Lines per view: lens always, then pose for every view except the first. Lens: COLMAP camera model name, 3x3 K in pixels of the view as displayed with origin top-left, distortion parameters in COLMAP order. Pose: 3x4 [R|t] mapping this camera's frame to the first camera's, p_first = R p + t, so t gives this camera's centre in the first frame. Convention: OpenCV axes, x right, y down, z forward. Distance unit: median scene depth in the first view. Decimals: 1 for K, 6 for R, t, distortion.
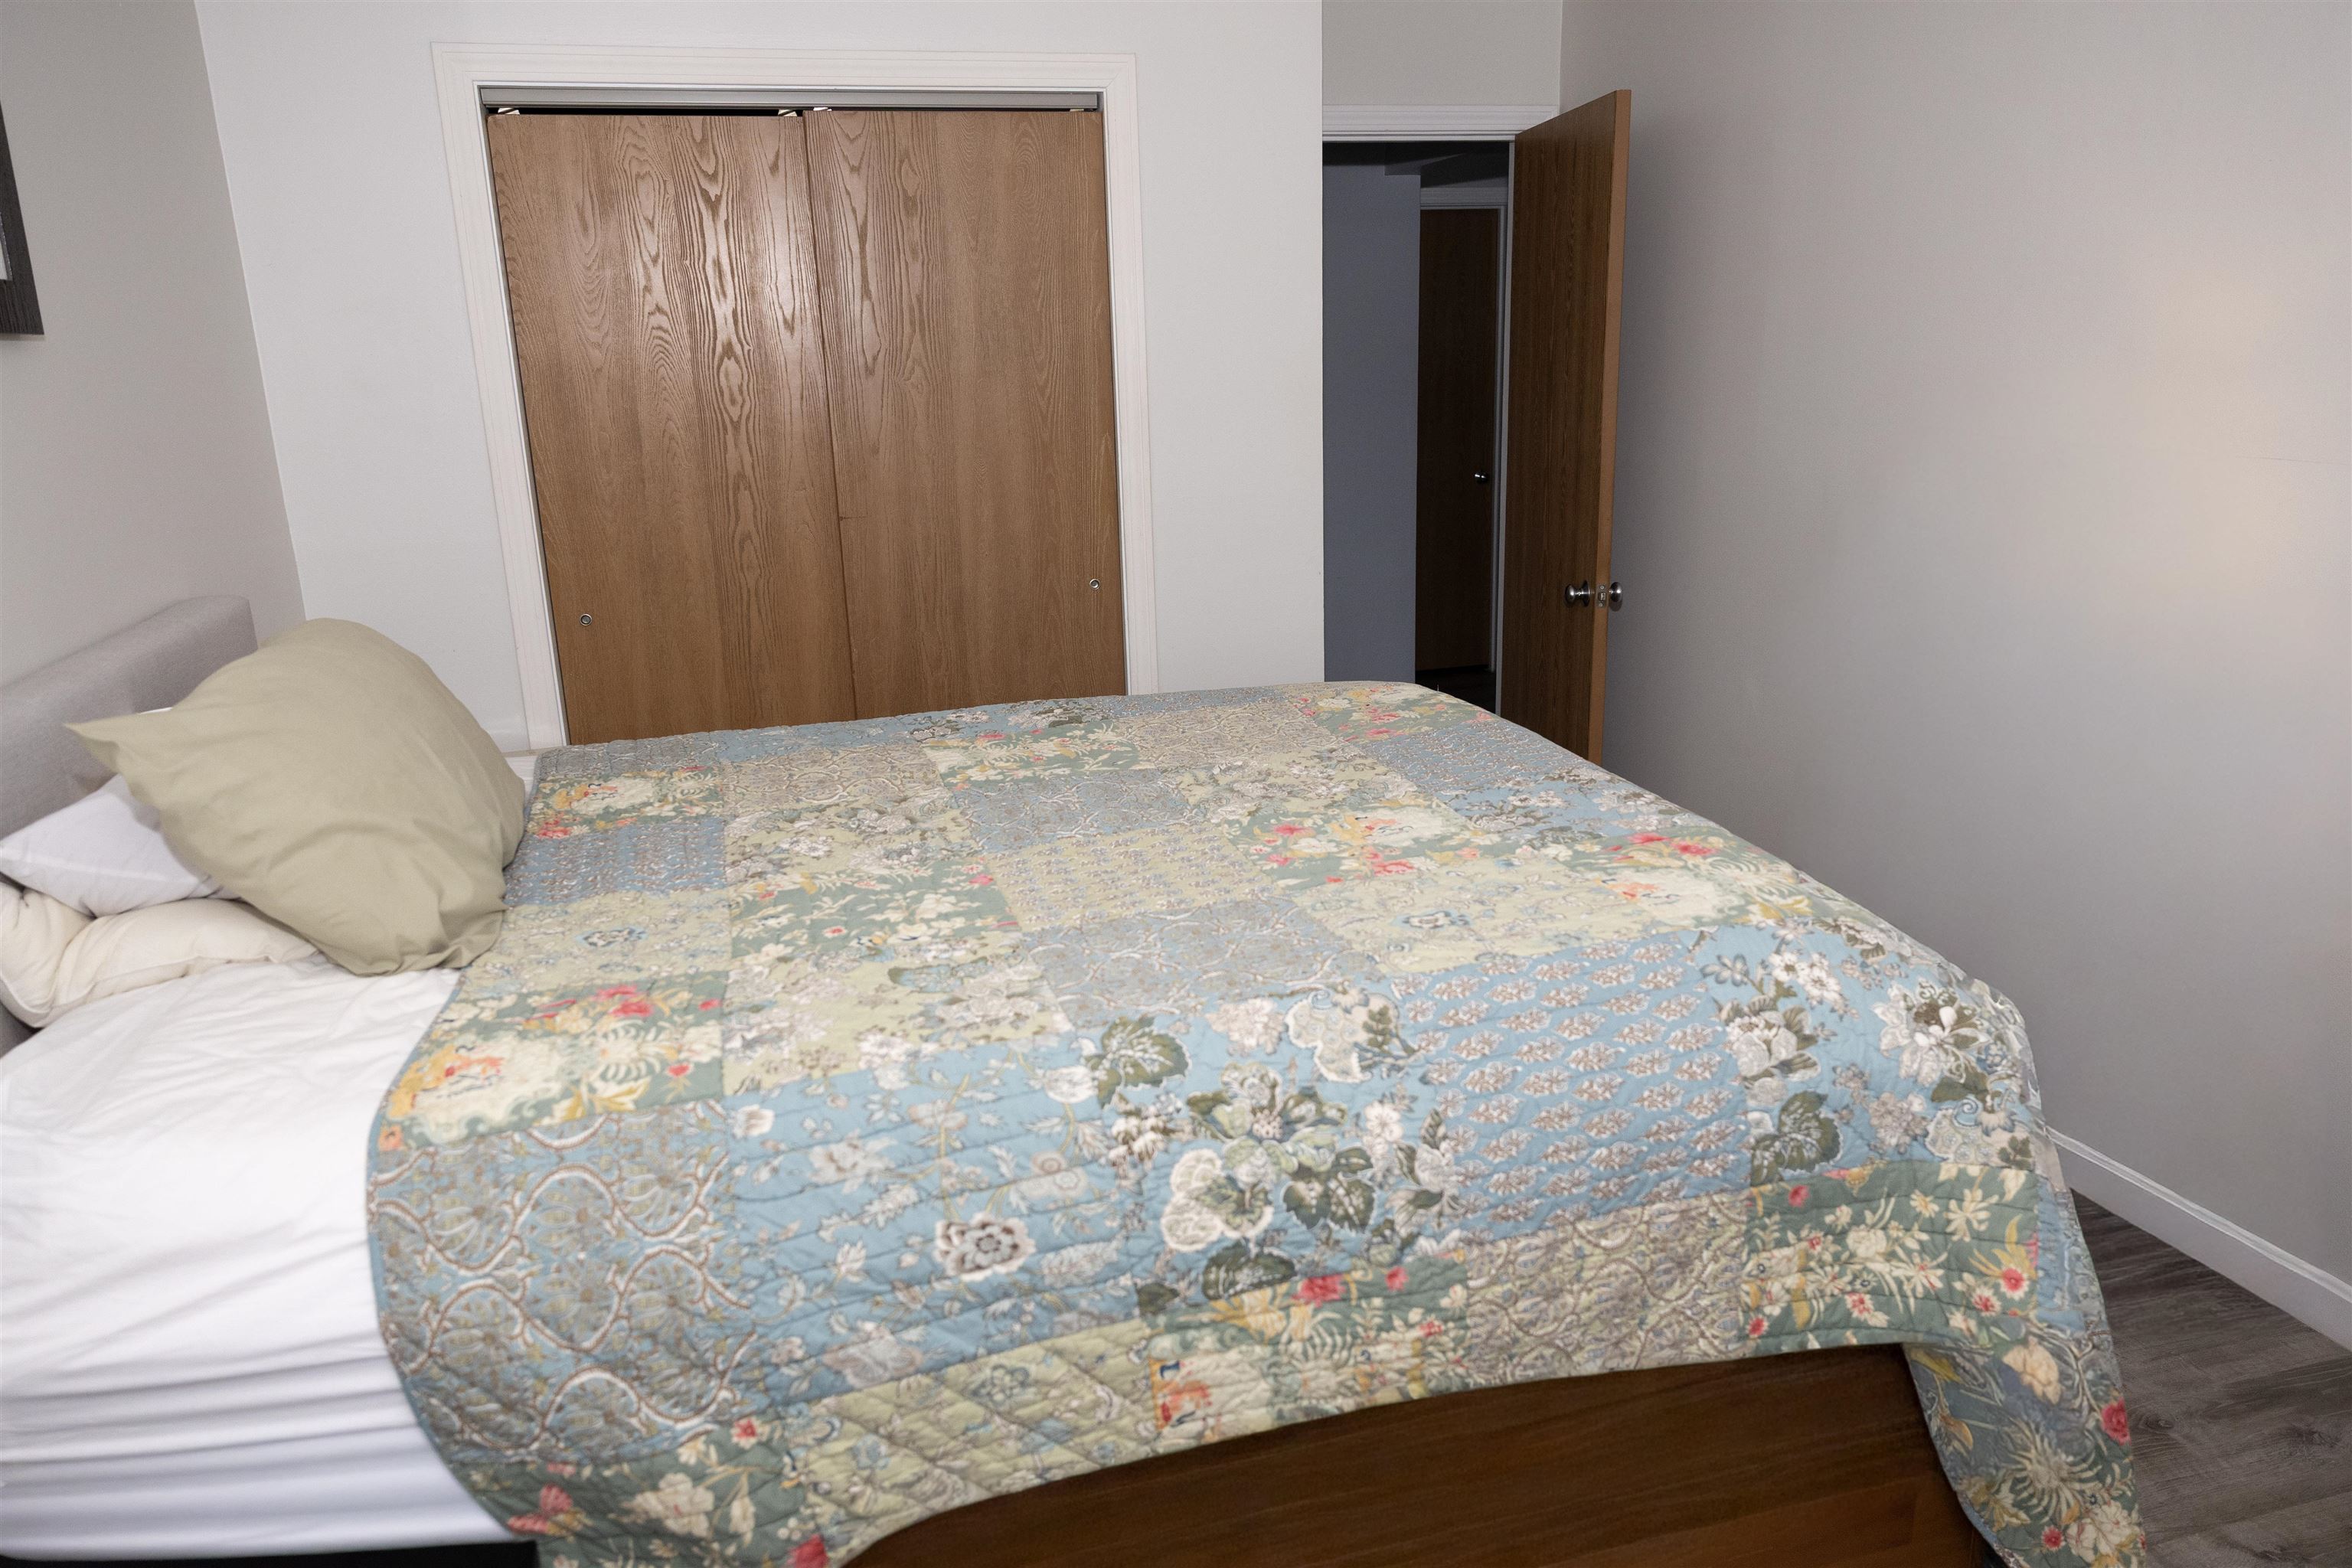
lens RADIAL K [[1570.5, 0, 1176.0], [0, 1570.5, 784.0], [0, 0, 1]] dist [0.002758, -0.000435]
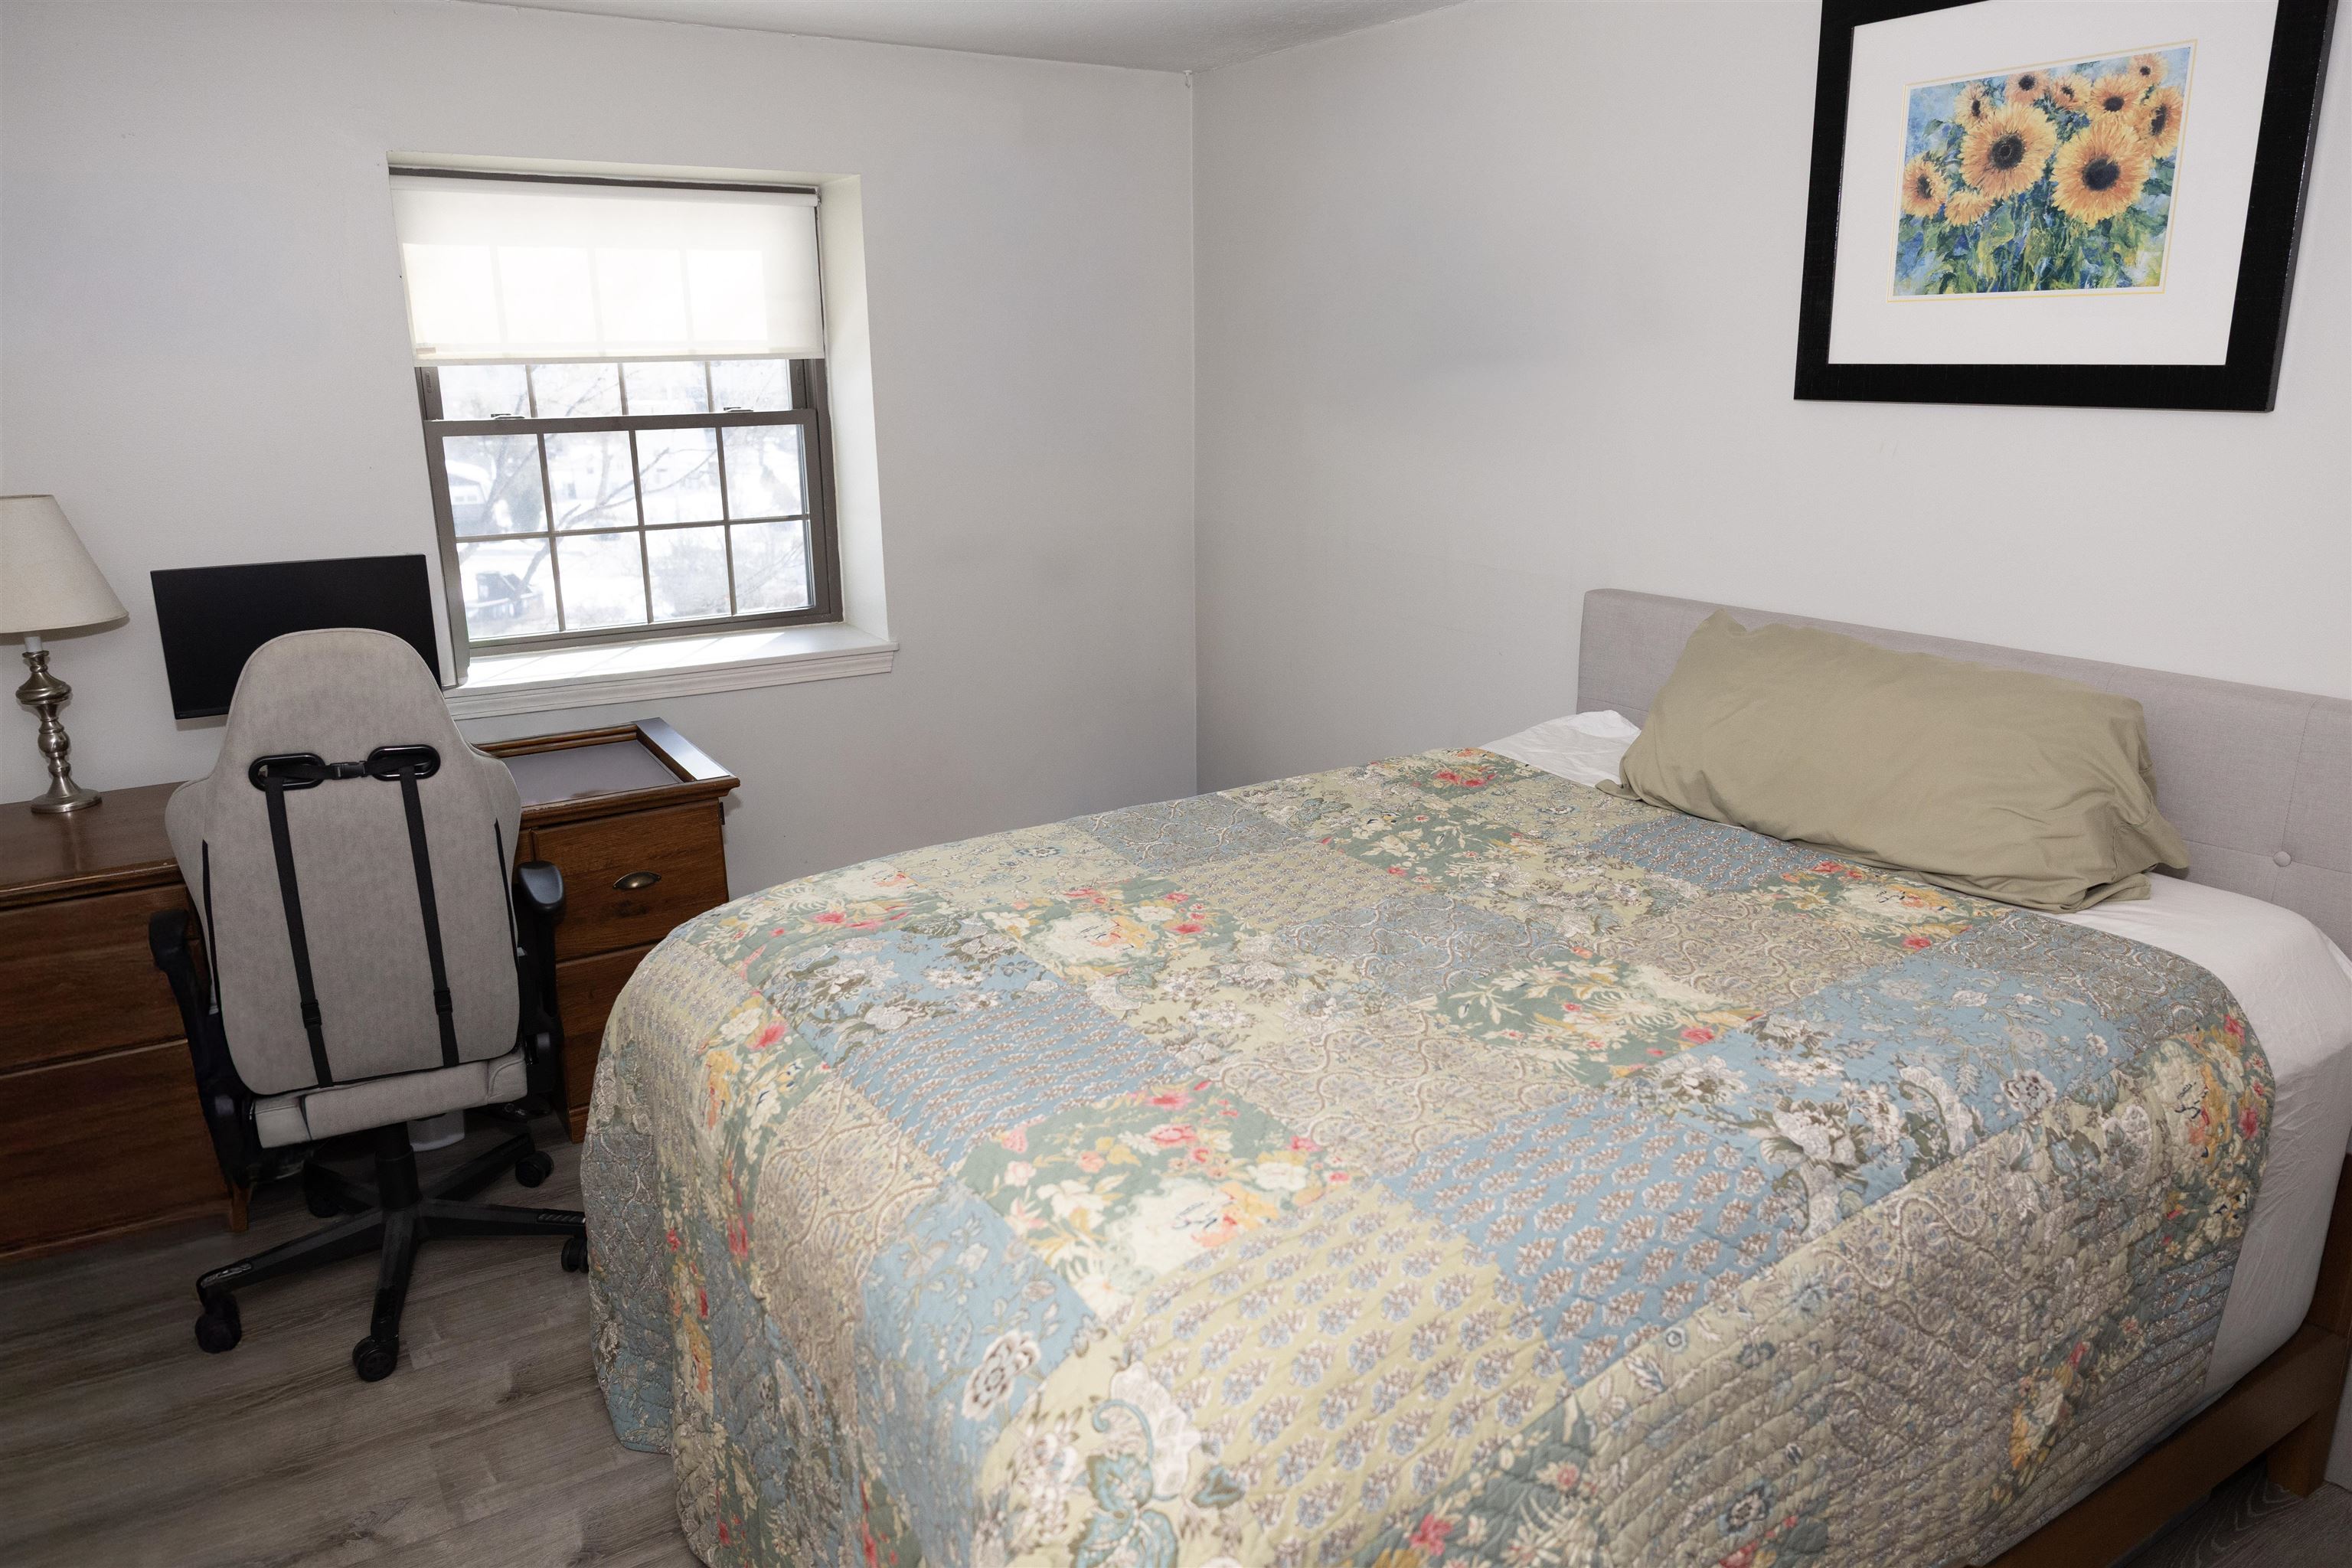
lens RADIAL K [[1570.5, 0, 1176.0], [0, 1570.5, 784.0], [0, 0, 1]] dist [0.002758, -0.000435]
pose [[-0.955391, 0.120806, -0.269508, 0.390731], [-0.037170, 0.856081, 0.515503, -0.662546], [0.292997, 0.502525, -0.813401, 1.994303]]
